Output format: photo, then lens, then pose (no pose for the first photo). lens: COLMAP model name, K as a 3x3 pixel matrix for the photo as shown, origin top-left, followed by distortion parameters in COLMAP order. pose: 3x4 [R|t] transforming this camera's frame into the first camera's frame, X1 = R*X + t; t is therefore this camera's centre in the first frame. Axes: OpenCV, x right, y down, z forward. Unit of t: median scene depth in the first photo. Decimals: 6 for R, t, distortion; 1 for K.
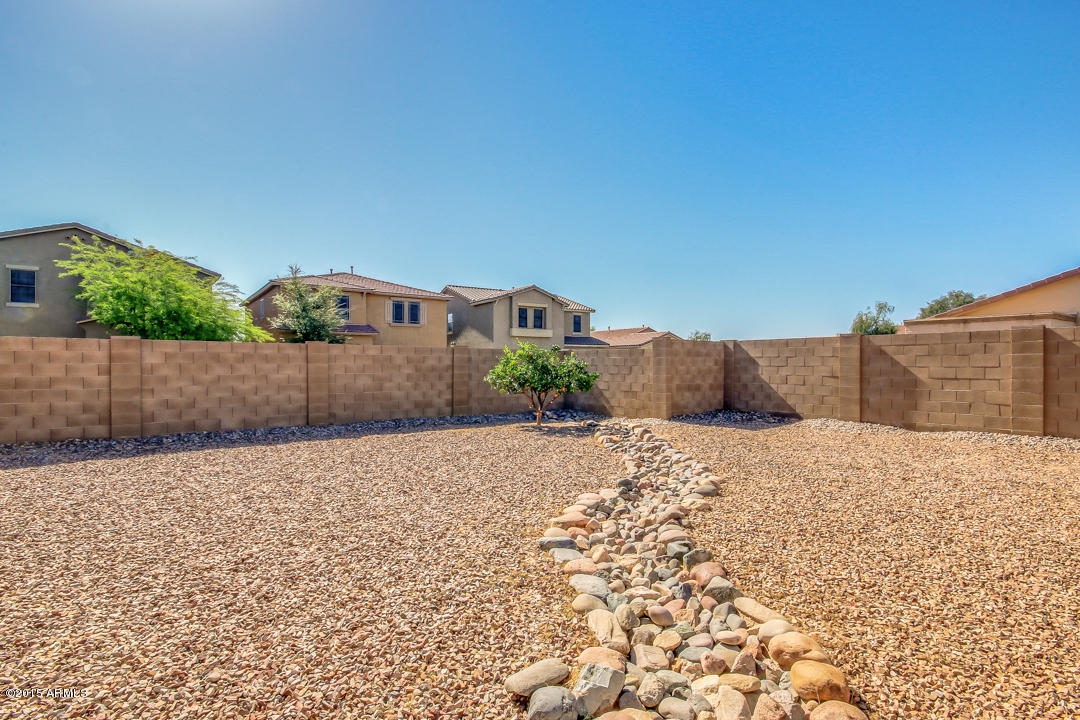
lens RADIAL K [[522.6, 0, 534.9], [0, 522.6, 362.2], [0, 0, 1]] dist [-0.000509, 0.000139]
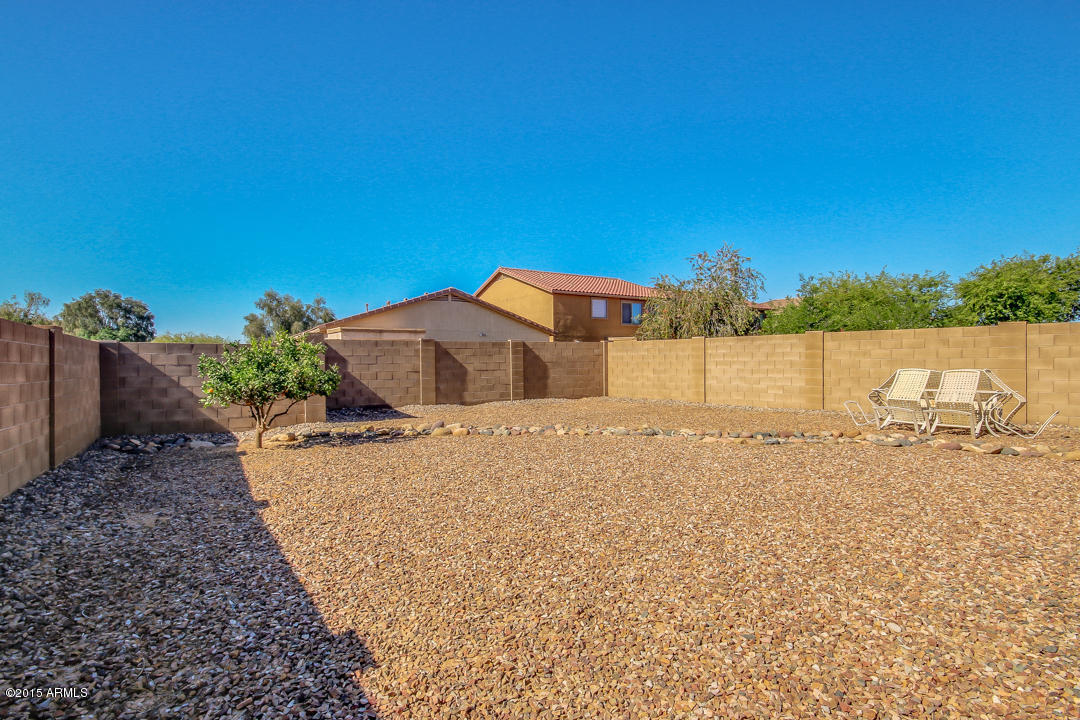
lens RADIAL K [[522.6, 0, 534.9], [0, 522.6, 362.2], [0, 0, 1]] dist [-0.000509, 0.000139]
pose [[0.124578, -0.005701, 0.992193, -0.266899], [0.004661, 0.999976, 0.005160, -0.000179], [-0.992199, 0.003982, 0.124601, 0.224206]]
